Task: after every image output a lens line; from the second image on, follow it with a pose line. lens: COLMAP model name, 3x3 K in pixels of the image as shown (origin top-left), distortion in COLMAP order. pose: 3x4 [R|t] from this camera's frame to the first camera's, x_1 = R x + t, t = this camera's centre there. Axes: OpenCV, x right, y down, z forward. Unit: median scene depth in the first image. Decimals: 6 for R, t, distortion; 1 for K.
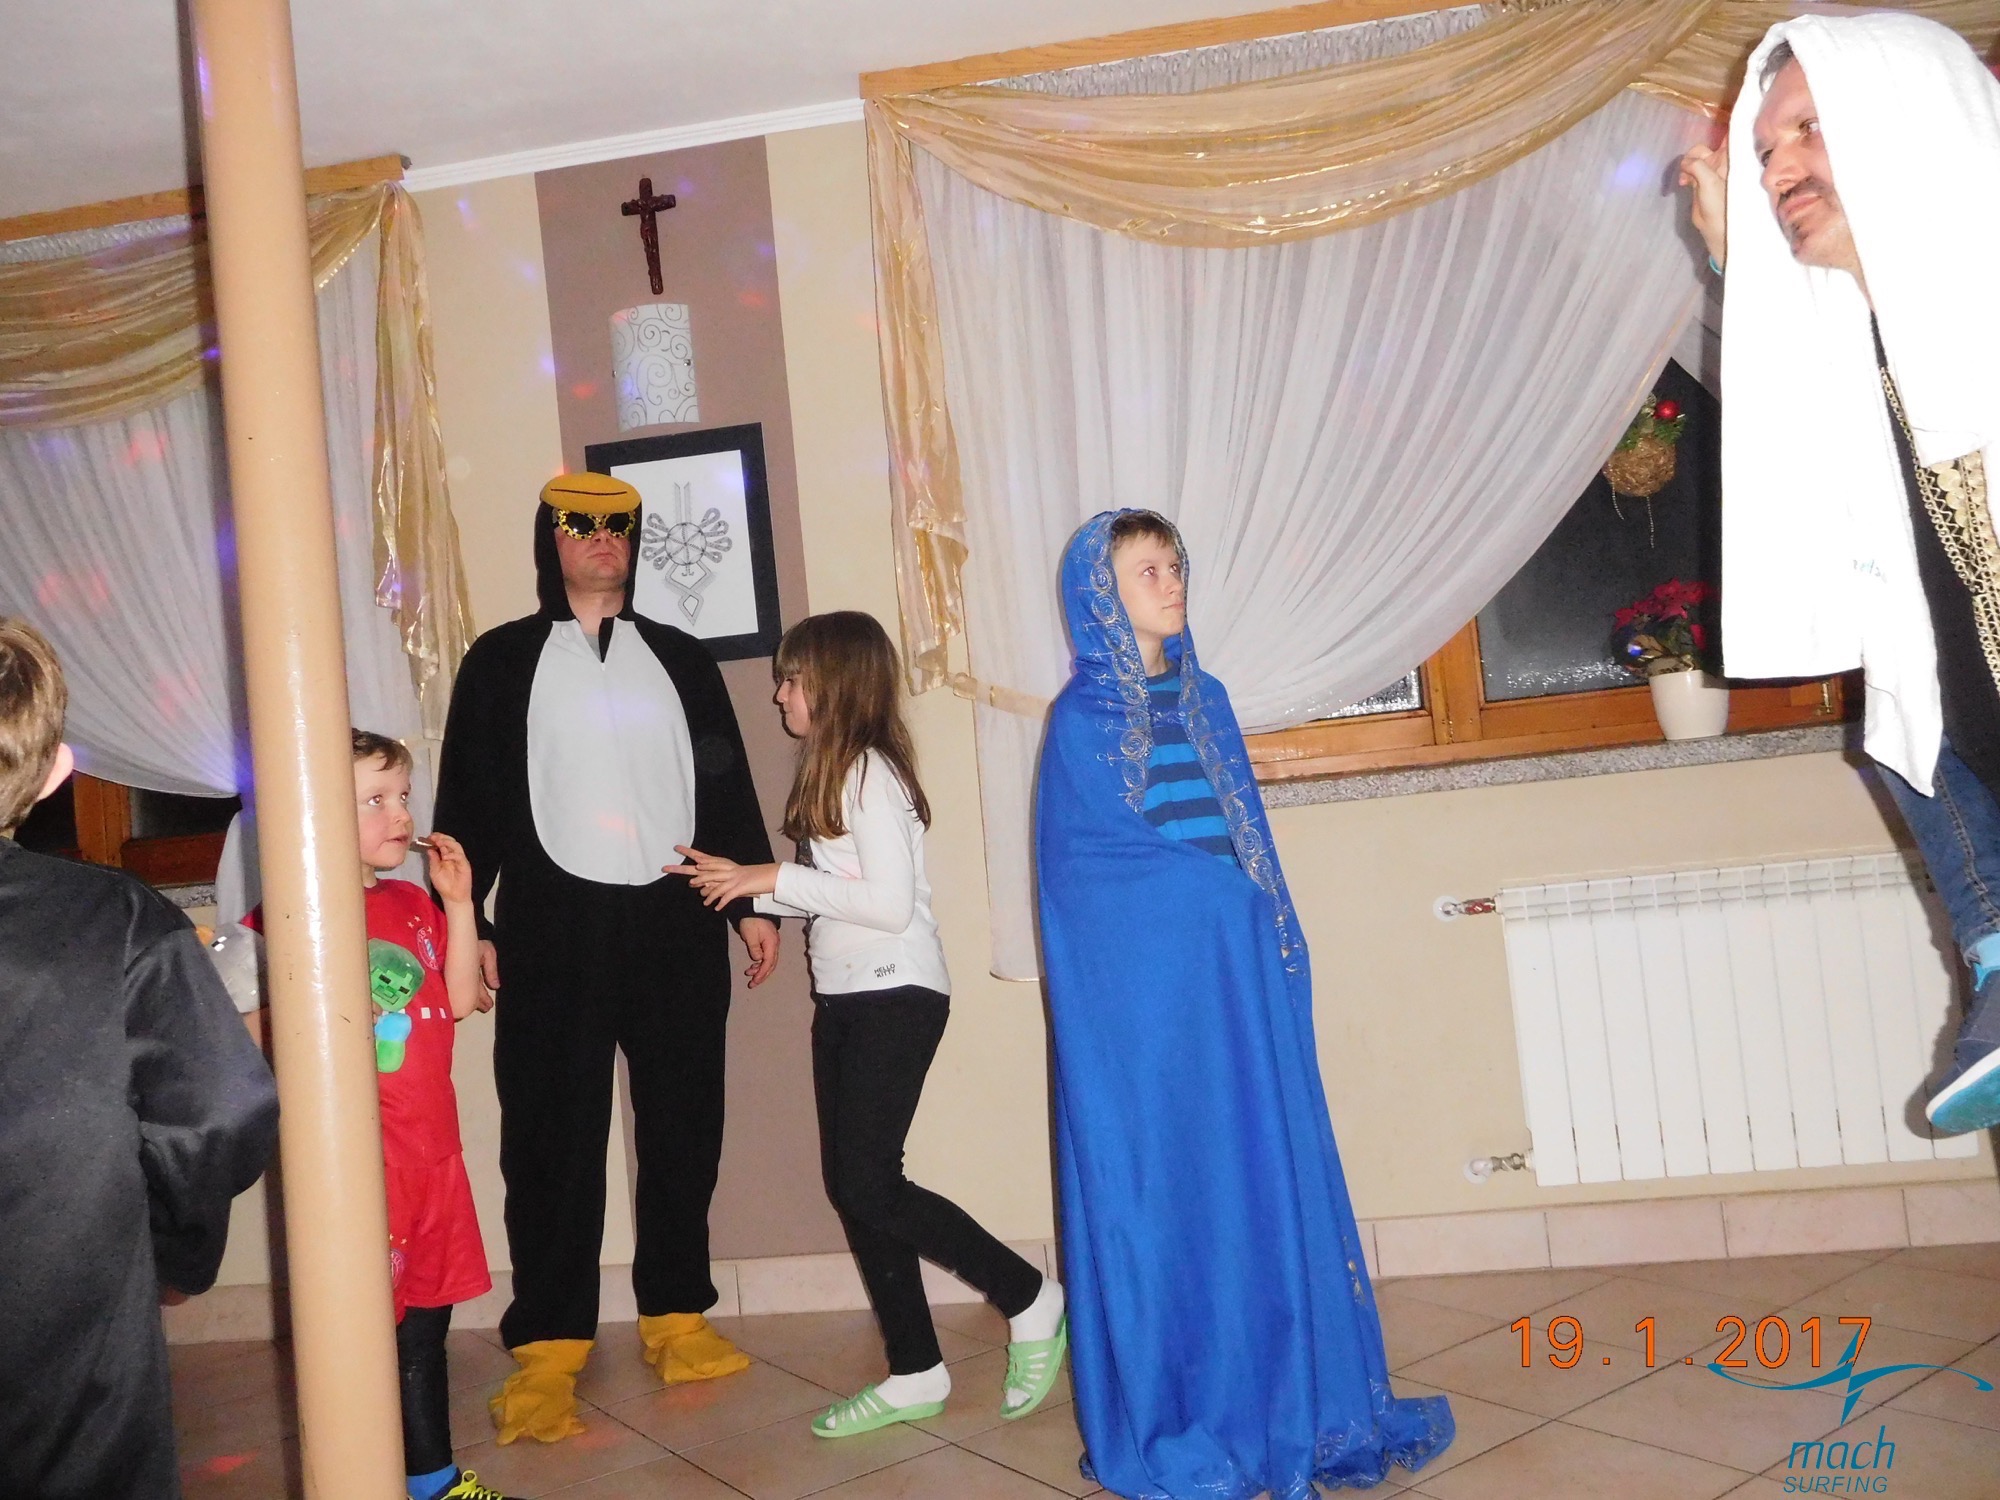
lens RADIAL K [[1718.8, 0, 1009.6], [0, 1718.8, 739.1], [0, 0, 1]] dist [0.006480, -0.005074]
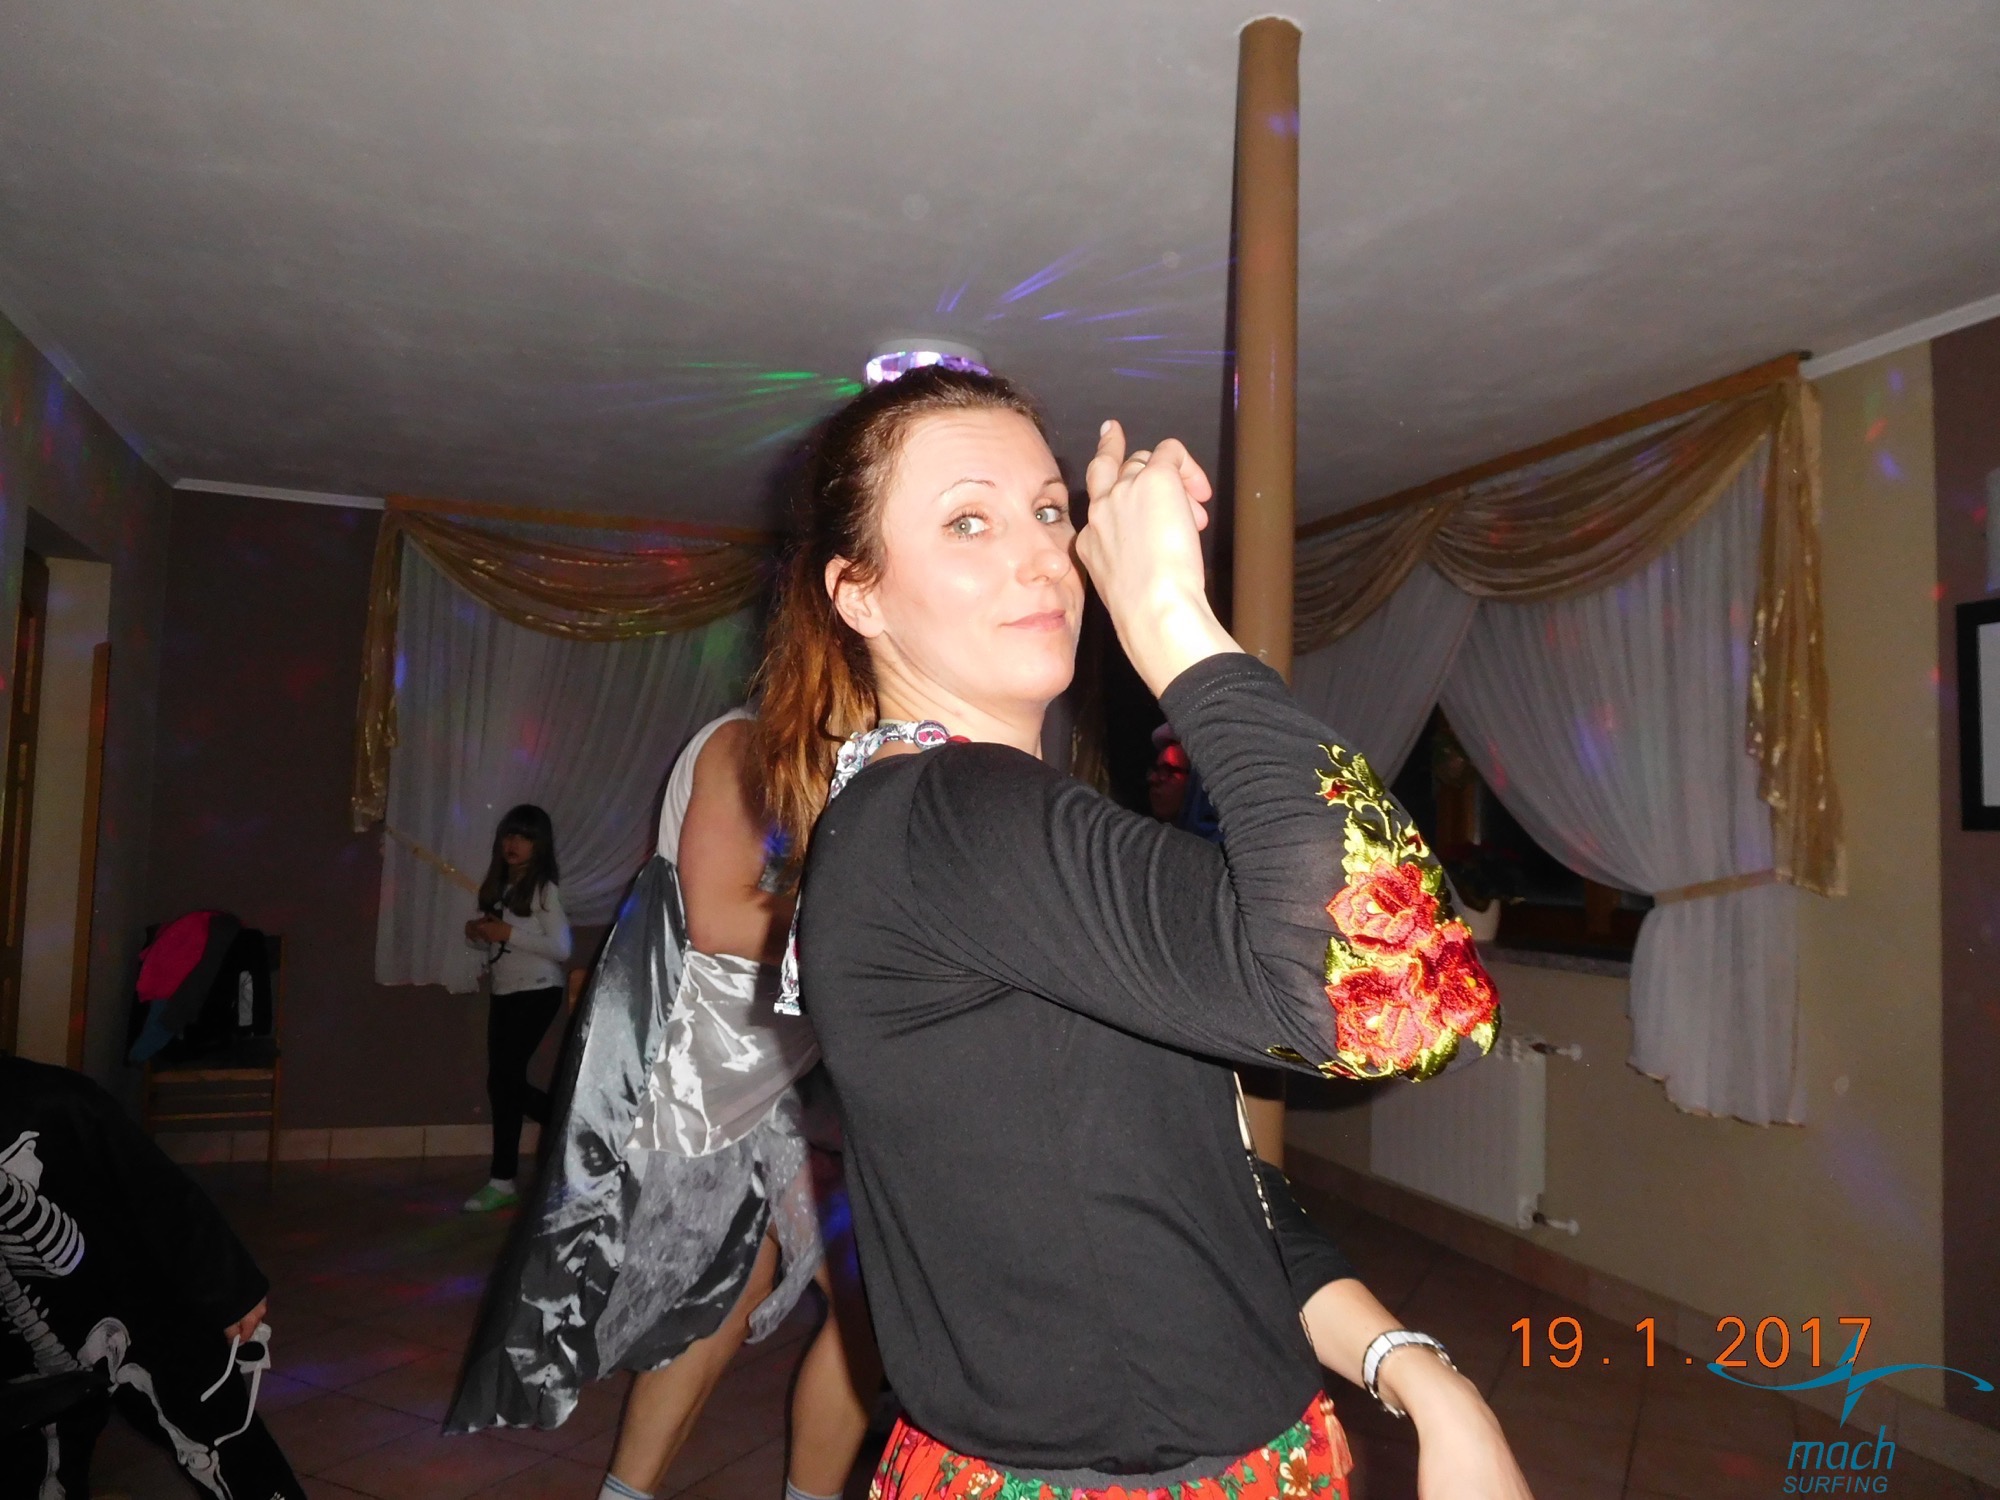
lens RADIAL K [[1512.7, 0, 1011.4], [0, 1512.7, 753.1], [0, 0, 1]] dist [-0.015894, 0.008493]
pose [[0.467219, 0.060841, -0.882046, 0.294338], [-0.037025, 0.998101, 0.049234, -0.110243], [0.883366, 0.009655, 0.468585, 0.092301]]
